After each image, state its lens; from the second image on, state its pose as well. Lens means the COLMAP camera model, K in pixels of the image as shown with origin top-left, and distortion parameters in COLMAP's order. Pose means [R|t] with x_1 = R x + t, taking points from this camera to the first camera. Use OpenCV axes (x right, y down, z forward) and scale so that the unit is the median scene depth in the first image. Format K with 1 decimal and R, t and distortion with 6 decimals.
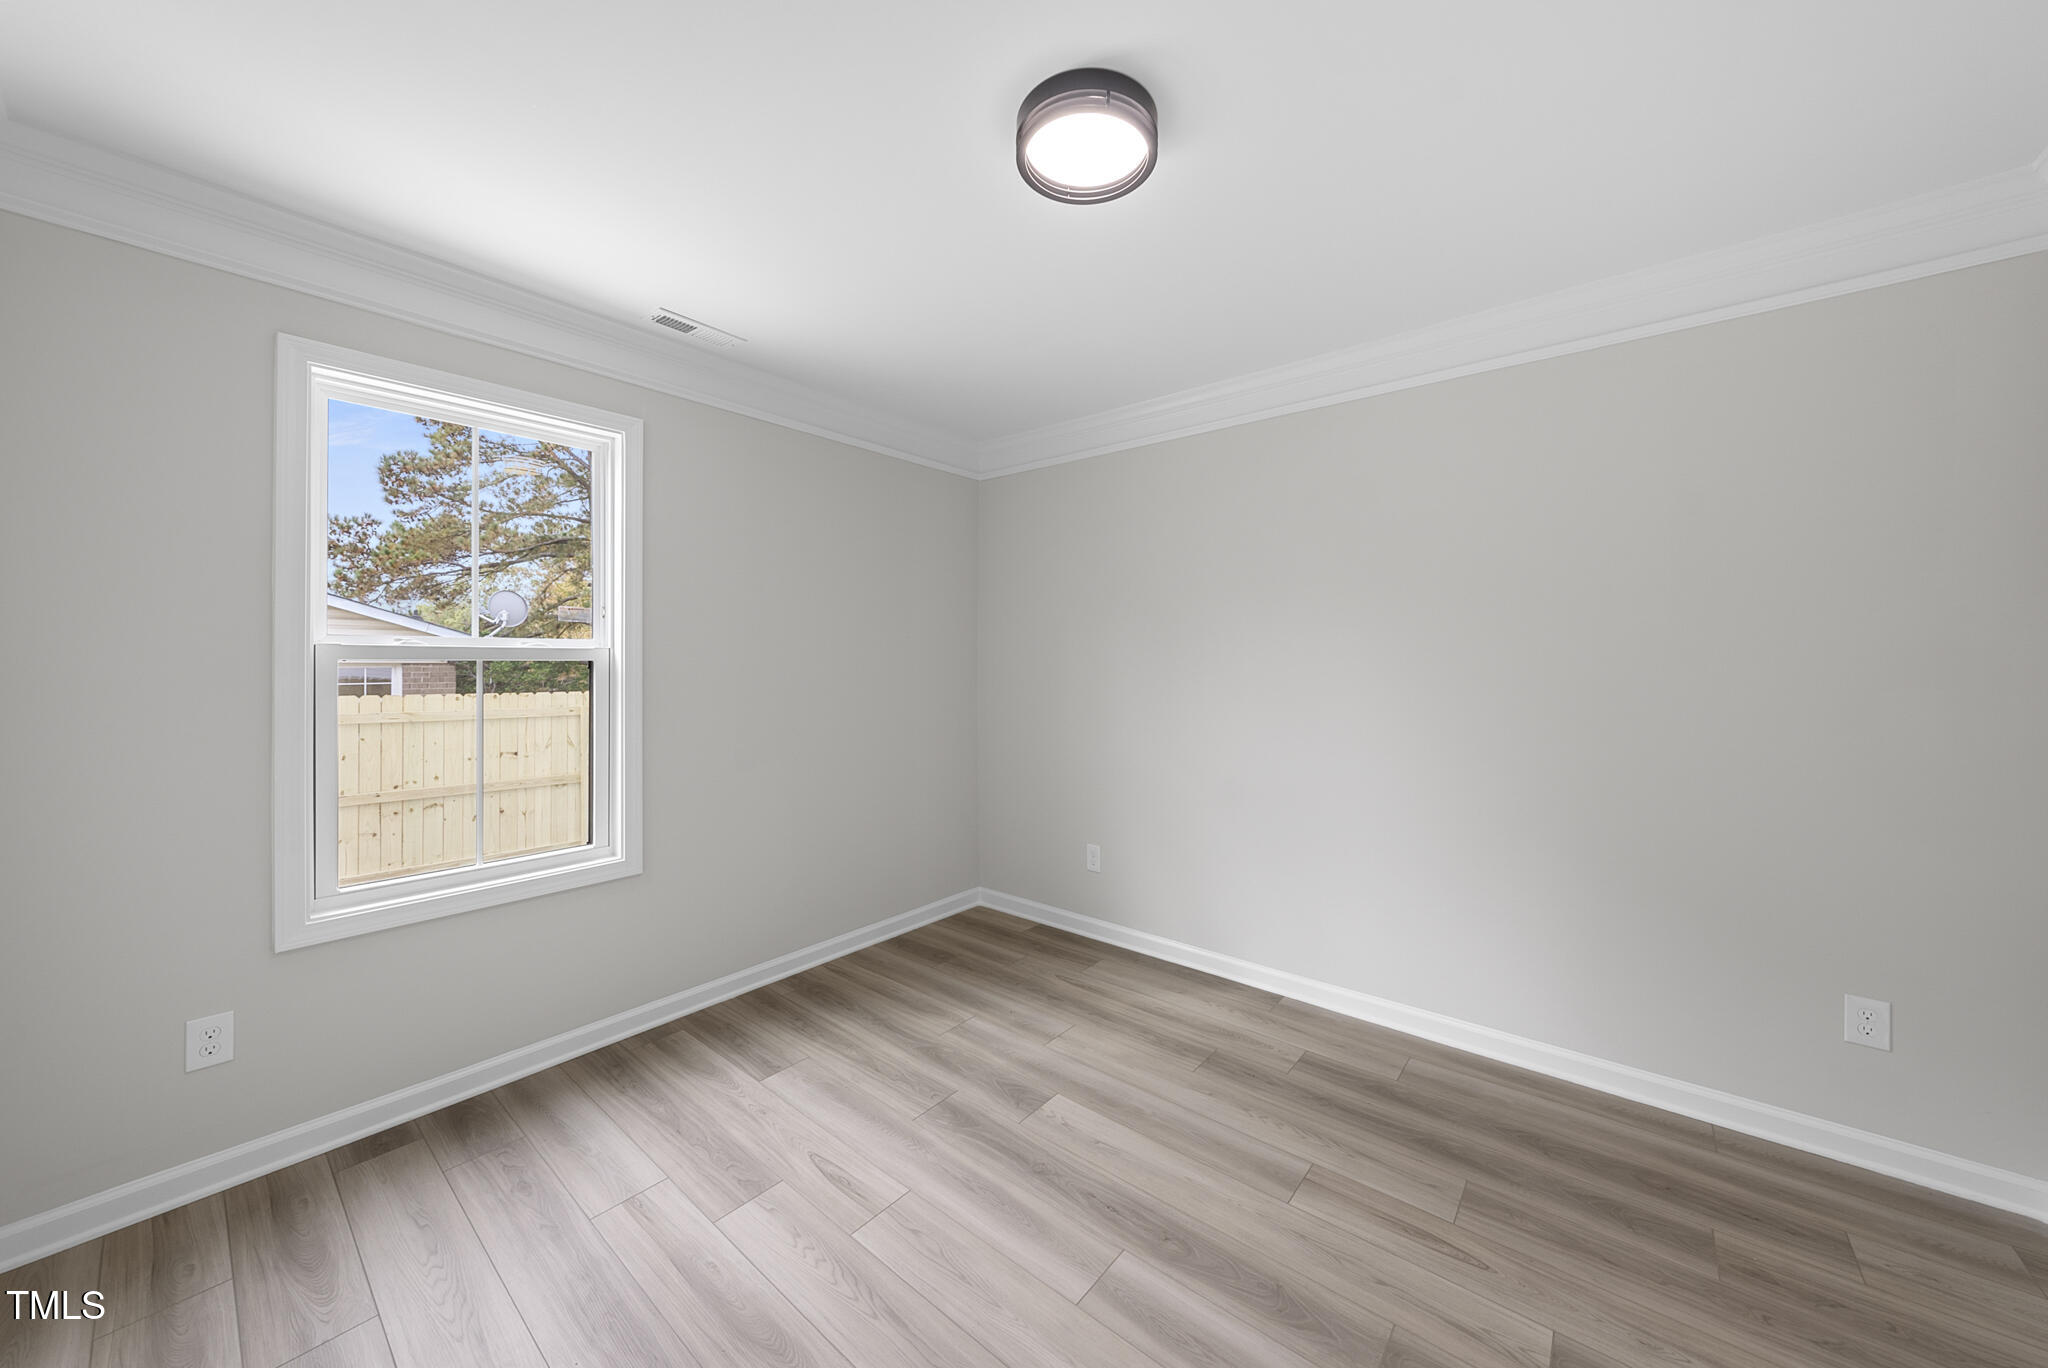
lens RADIAL K [[706.5, 0, 1026.5], [0, 706.5, 672.9], [0, 0, 1]] dist [-0.001133, -0.000044]
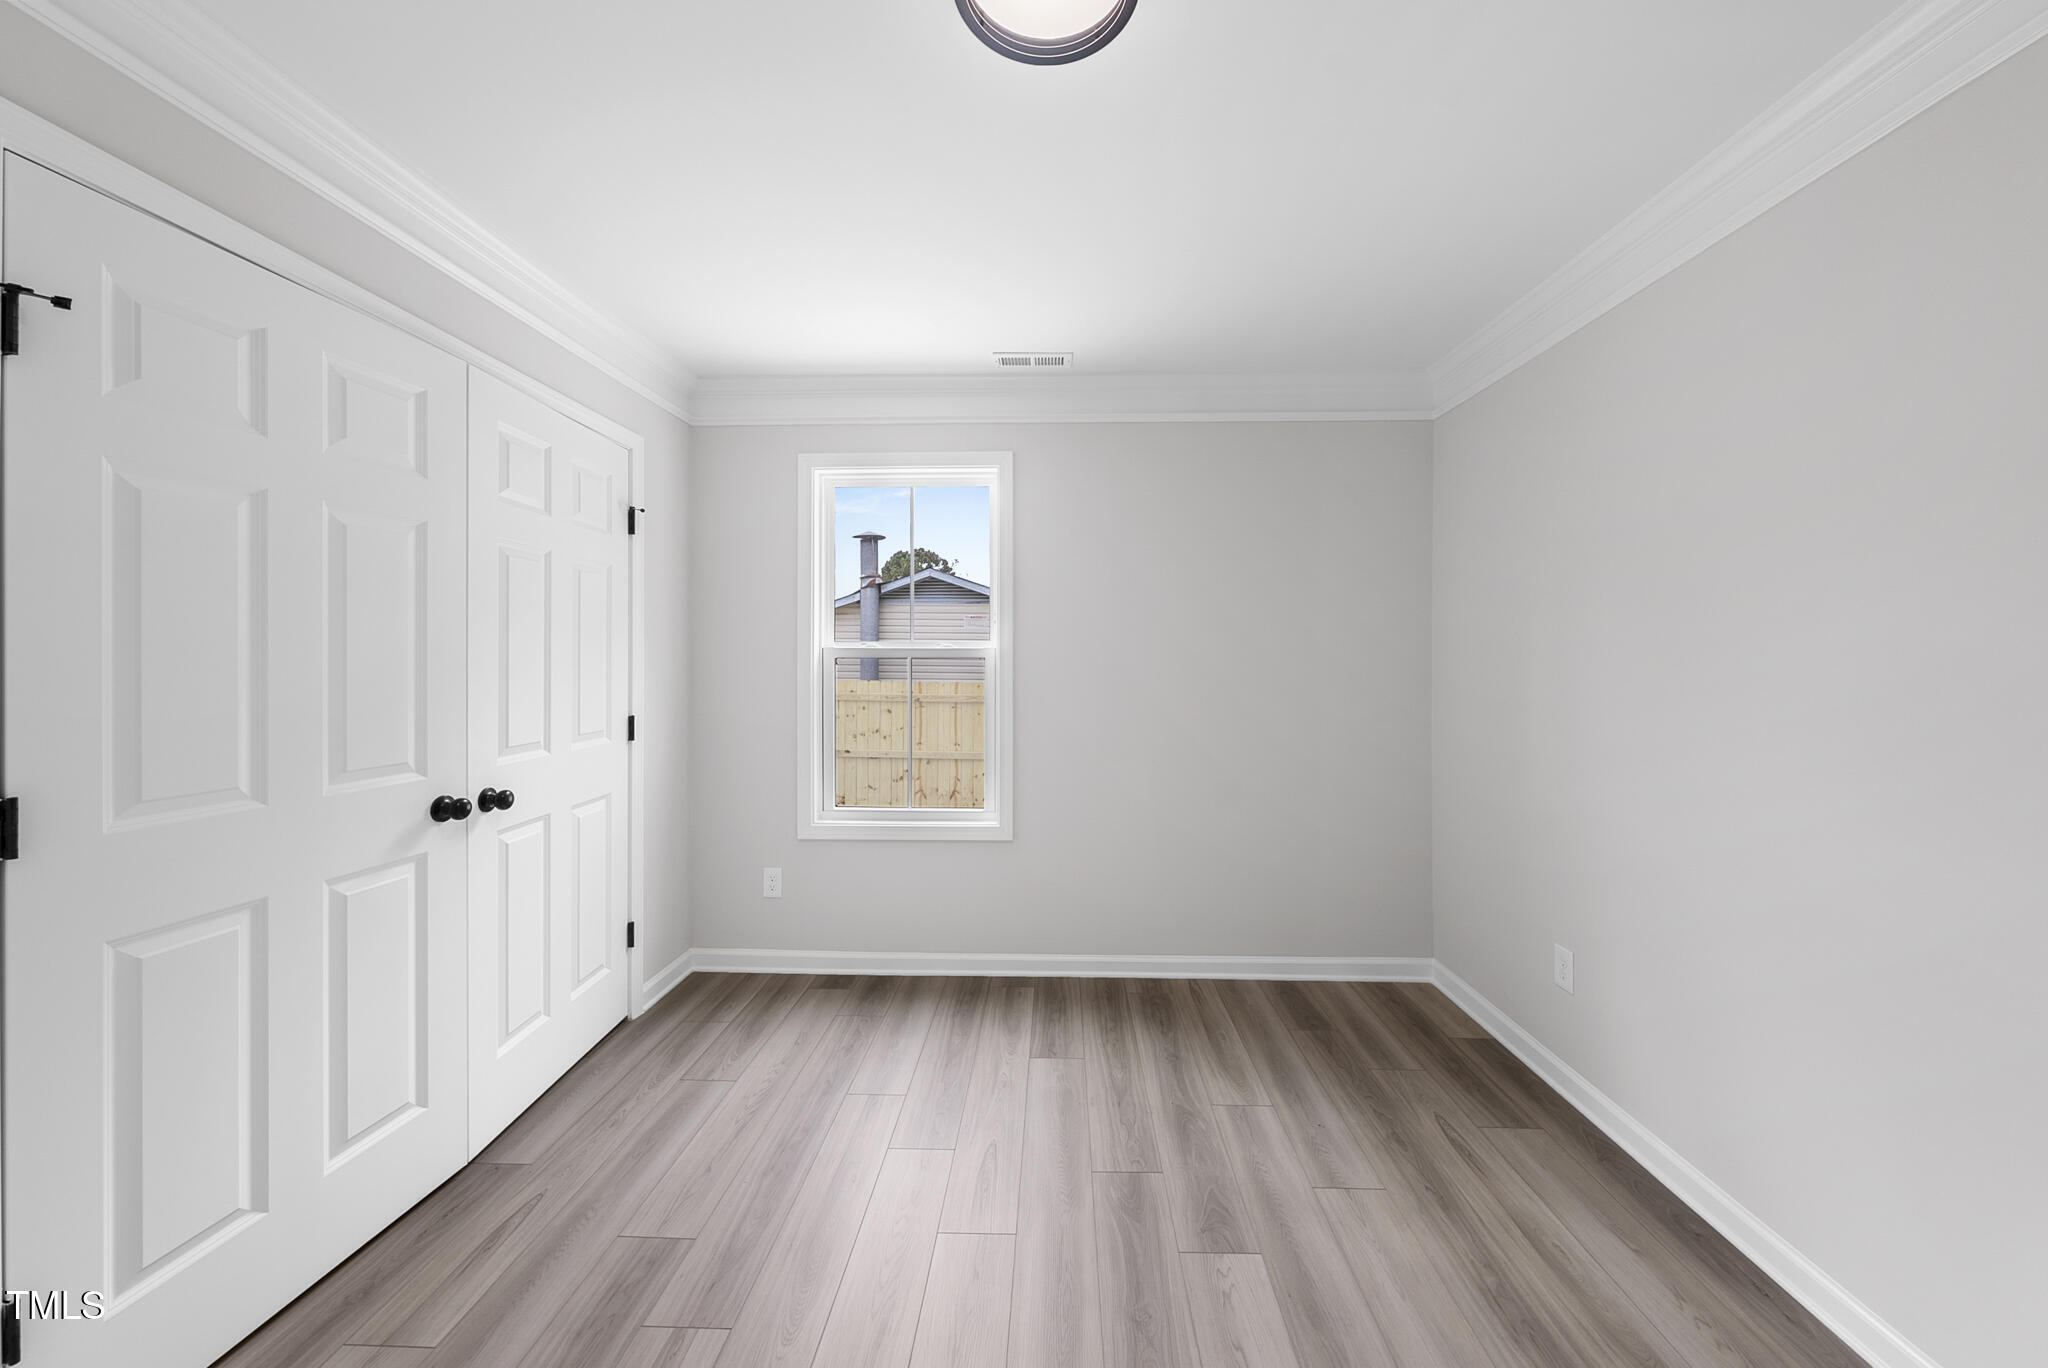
lens RADIAL K [[696.9, 0, 1030.0], [0, 696.9, 669.2], [0, 0, 1]] dist [-0.000786, -0.000055]
pose [[0.628239, 0.012139, -0.777926, 0.385459], [-0.016259, 0.999865, 0.002472, -0.002741], [0.777851, 0.011095, 0.628351, 0.311257]]
